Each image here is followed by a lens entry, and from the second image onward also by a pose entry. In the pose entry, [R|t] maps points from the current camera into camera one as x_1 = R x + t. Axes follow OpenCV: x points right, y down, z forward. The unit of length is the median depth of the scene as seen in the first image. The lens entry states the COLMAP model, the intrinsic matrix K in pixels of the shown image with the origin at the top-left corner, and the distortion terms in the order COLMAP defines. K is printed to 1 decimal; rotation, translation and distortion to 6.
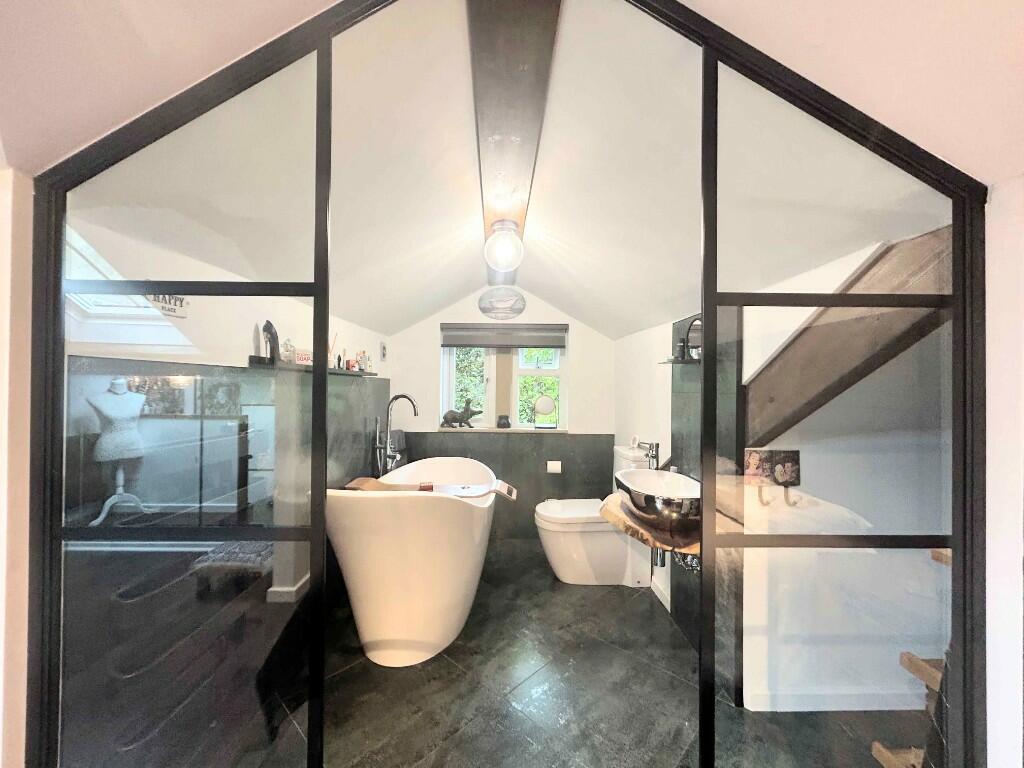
lens RADIAL K [[412.1, 0, 512.8], [0, 412.1, 384.8], [0, 0, 1]] dist [0.002539, 0.000461]
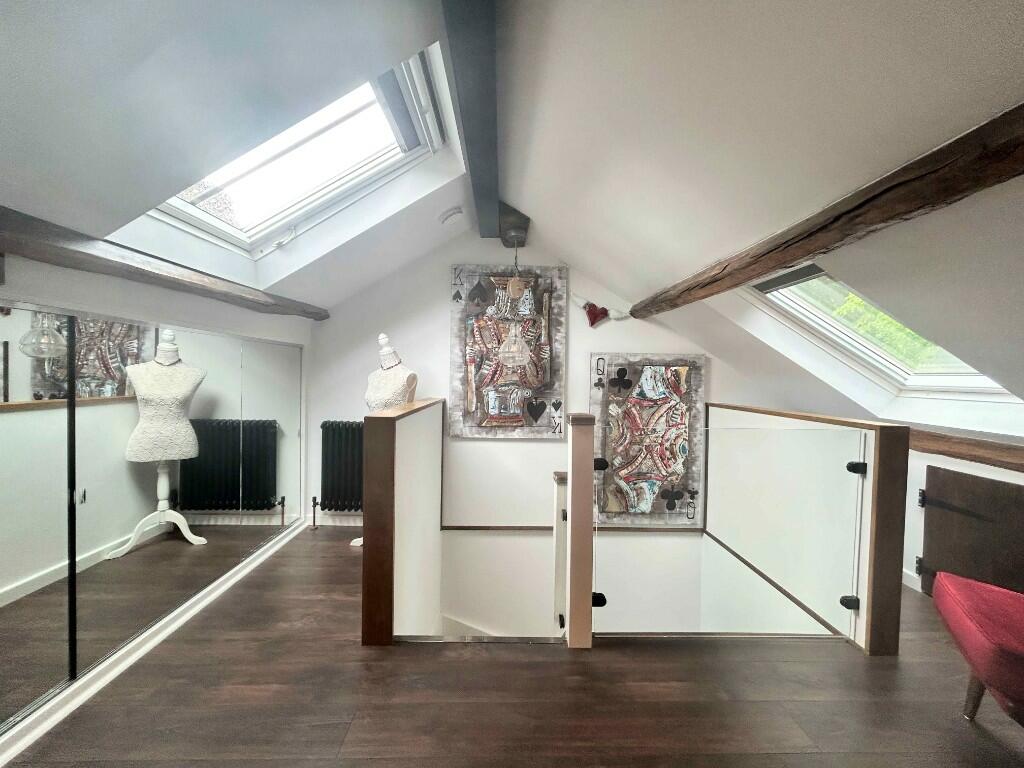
lens RADIAL K [[412.1, 0, 511.7], [0, 412.1, 384.9], [0, 0, 1]] dist [0.002539, 0.000461]
pose [[-0.014791, 0.017771, -0.999733, -0.074561], [-0.003222, 0.999836, 0.017820, 0.010786], [0.999885, 0.003485, -0.014731, 0.457772]]
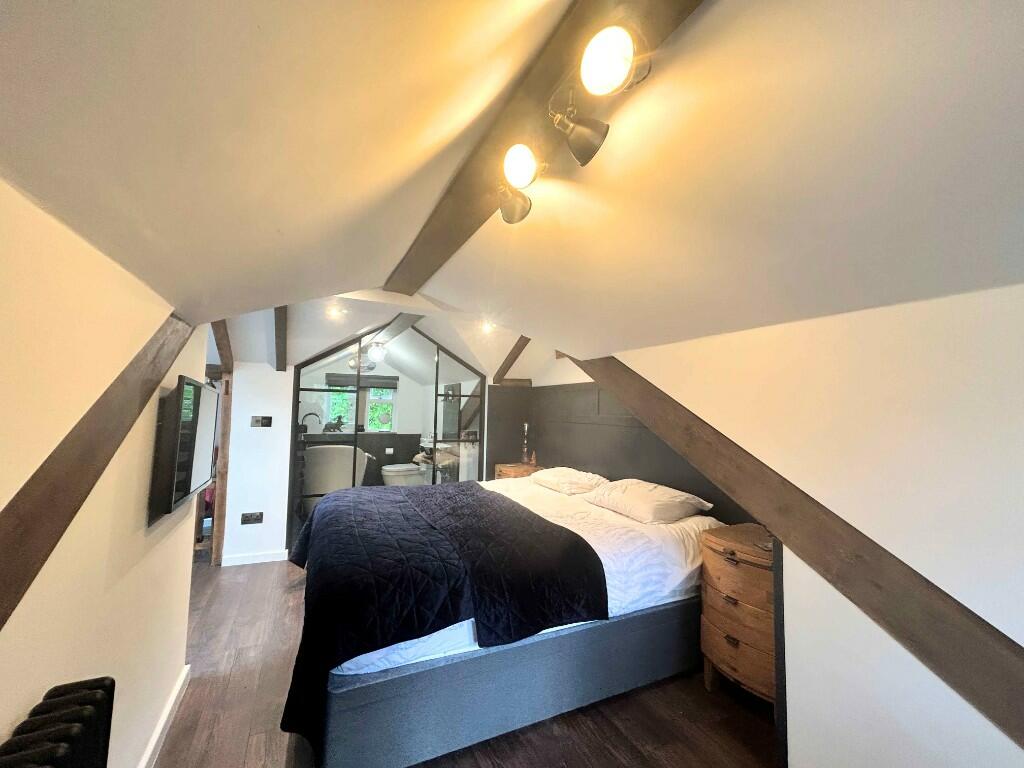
lens RADIAL K [[412.1, 0, 520.6], [0, 412.1, 382.9], [0, 0, 1]] dist [0.002539, 0.000461]
pose [[0.894316, 0.039841, 0.445659, -0.306508], [-0.016163, 0.998254, -0.056809, -0.027263], [-0.447145, 0.043602, 0.893398, -1.401511]]
